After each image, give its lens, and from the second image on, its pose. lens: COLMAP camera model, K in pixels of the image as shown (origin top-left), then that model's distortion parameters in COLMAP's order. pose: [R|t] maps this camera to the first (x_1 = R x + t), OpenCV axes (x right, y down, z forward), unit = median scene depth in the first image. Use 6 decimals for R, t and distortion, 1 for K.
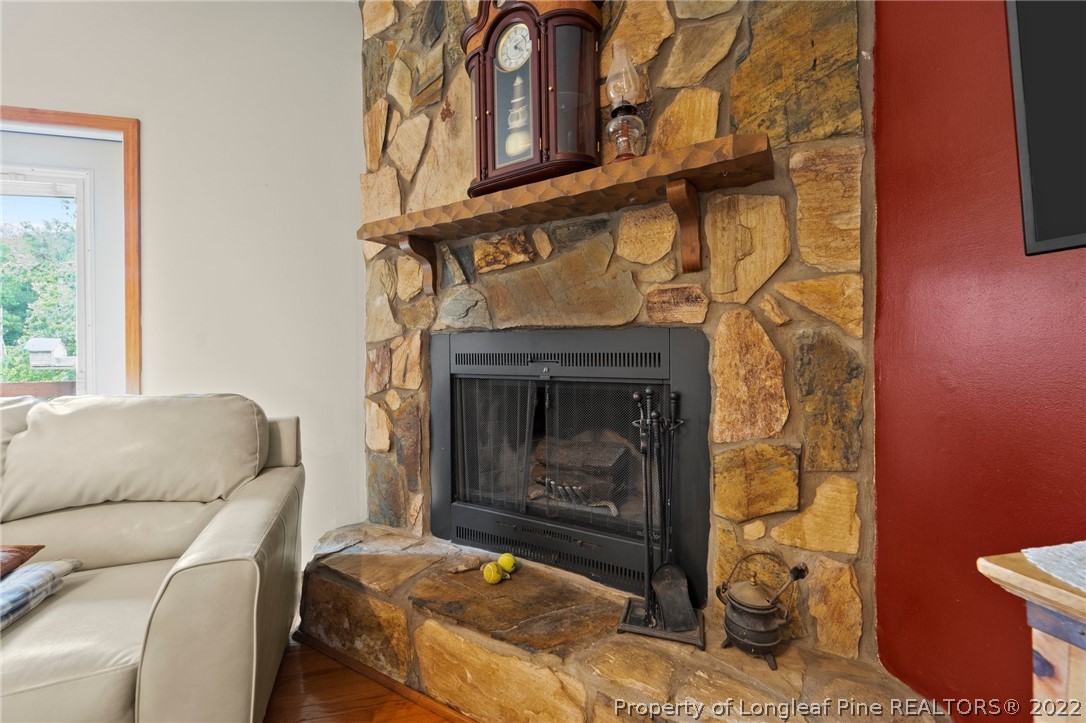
lens RADIAL K [[442.7, 0, 537.9], [0, 442.7, 353.5], [0, 0, 1]] dist [-0.000671, -0.000713]
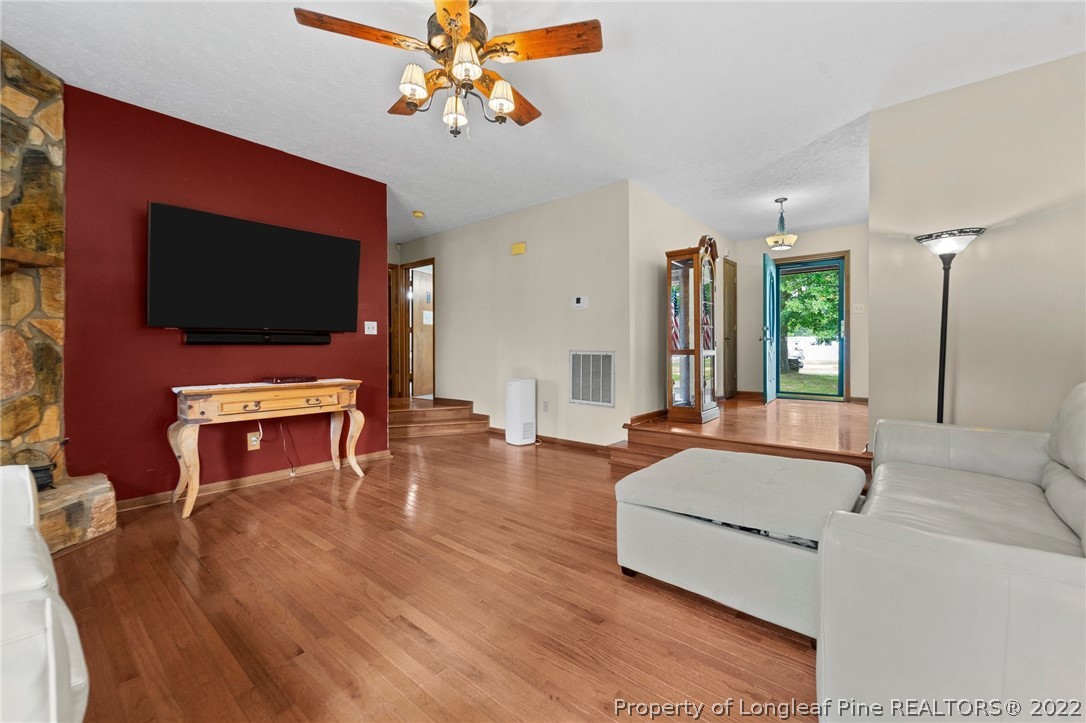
lens RADIAL K [[442.7, 0, 540.1], [0, 442.7, 352.1], [0, 0, 1]] dist [-0.000671, -0.000713]
pose [[-0.556588, 0.004075, 0.830779, -2.194498], [0.004762, 0.999987, -0.001714, 0.012773], [-0.830775, 0.003003, -0.556600, 0.139045]]
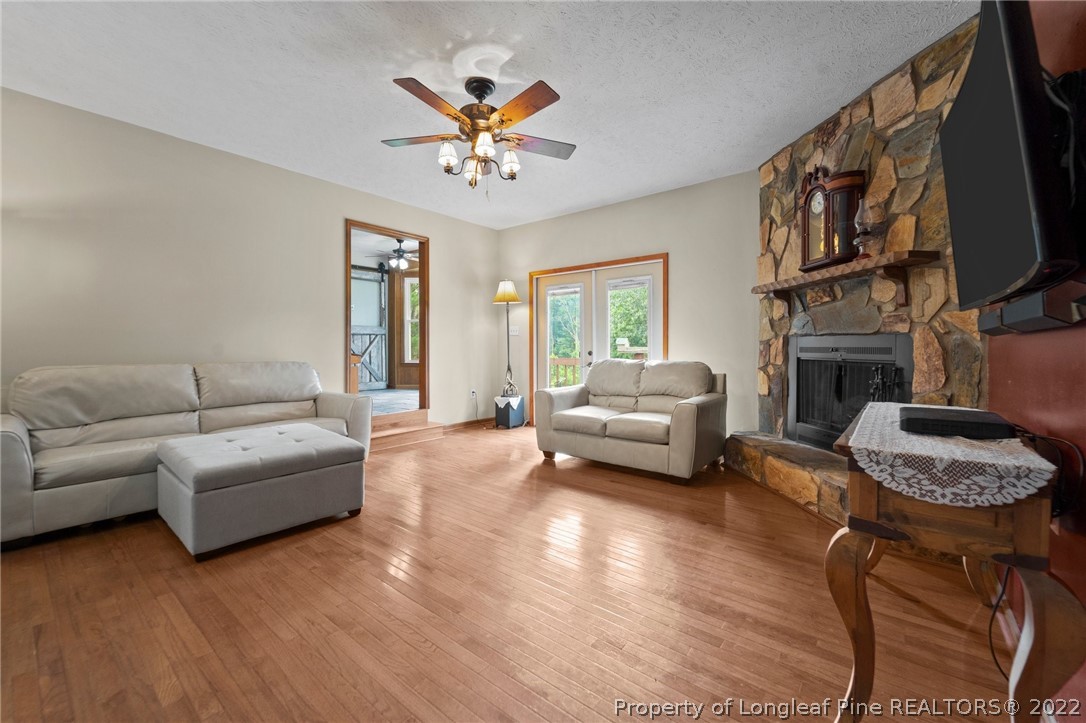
lens RADIAL K [[442.7, 0, 532.5], [0, 442.7, 355.4], [0, 0, 1]] dist [-0.000671, -0.000713]
pose [[0.567255, 0.021567, -0.823260, 0.983543], [-0.002028, 0.999691, 0.024791, -0.011149], [0.823540, -0.012394, 0.567123, -1.413412]]
